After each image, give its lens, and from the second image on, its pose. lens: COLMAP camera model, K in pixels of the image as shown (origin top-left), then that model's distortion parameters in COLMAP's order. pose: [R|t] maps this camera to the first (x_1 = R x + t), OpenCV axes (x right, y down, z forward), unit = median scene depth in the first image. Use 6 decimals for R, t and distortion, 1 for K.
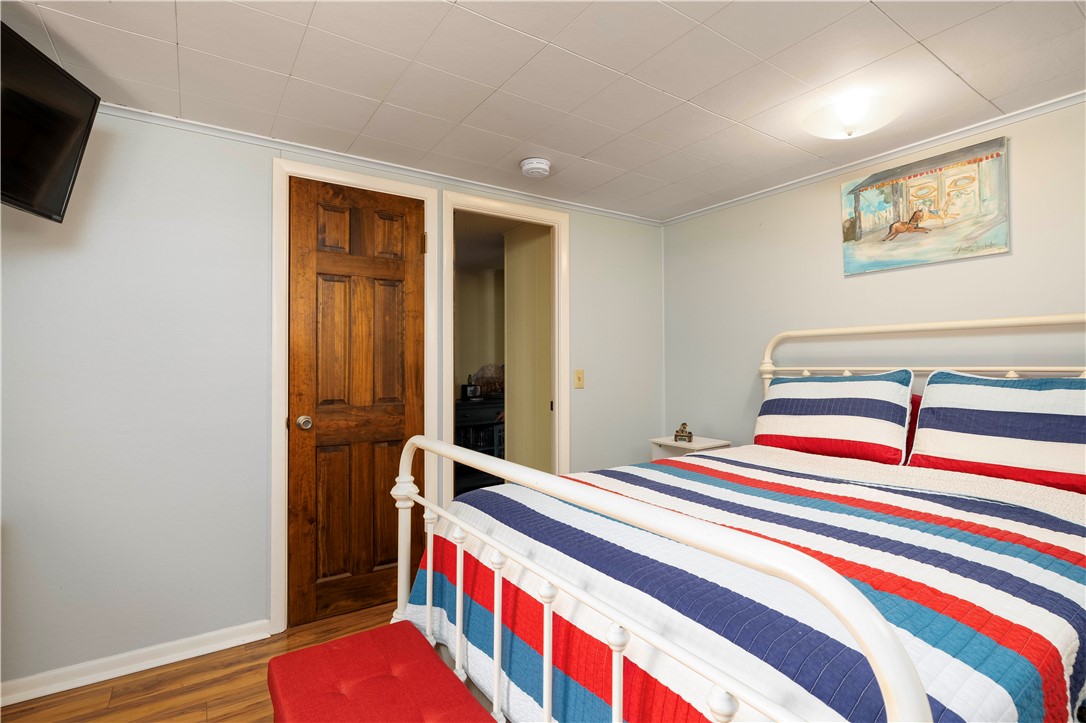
lens RADIAL K [[502.5, 0, 545.5], [0, 502.5, 337.2], [0, 0, 1]] dist [-0.000735, -0.000097]
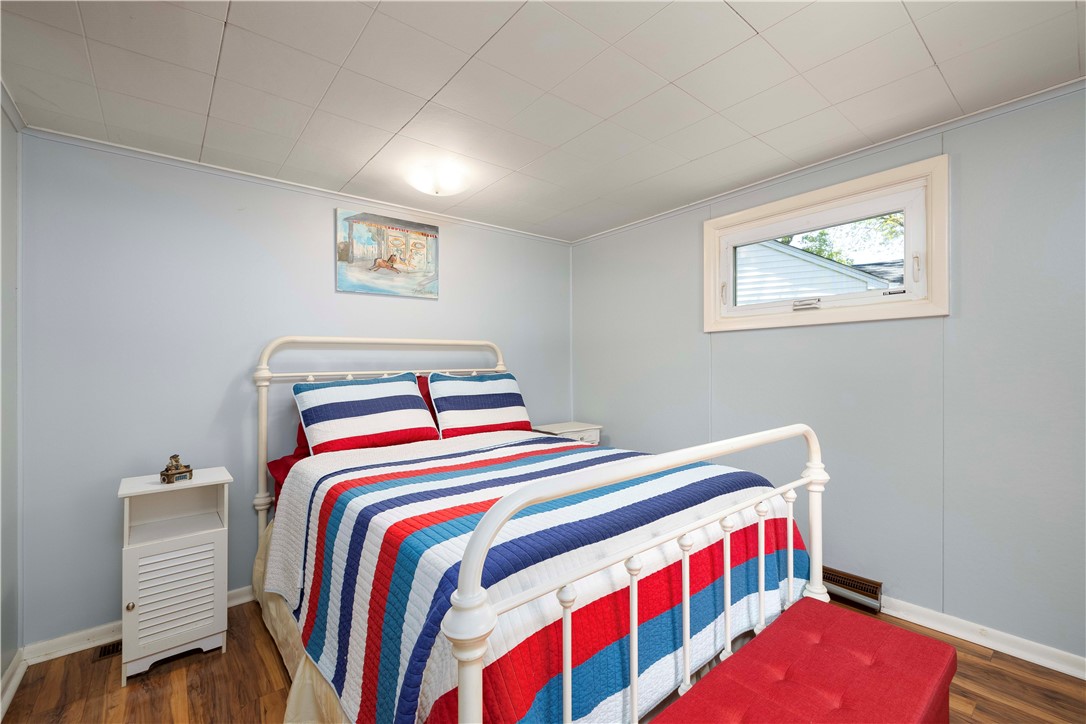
lens RADIAL K [[468.8, 0, 543.0], [0, 468.8, 362.0], [0, 0, 1]] dist [-0.011873, -0.000216]
pose [[-0.095598, 0.010018, 0.995370, -0.541206], [-0.040241, 0.999093, -0.013921, 0.036539], [-0.994606, -0.041386, -0.095108, 0.703904]]
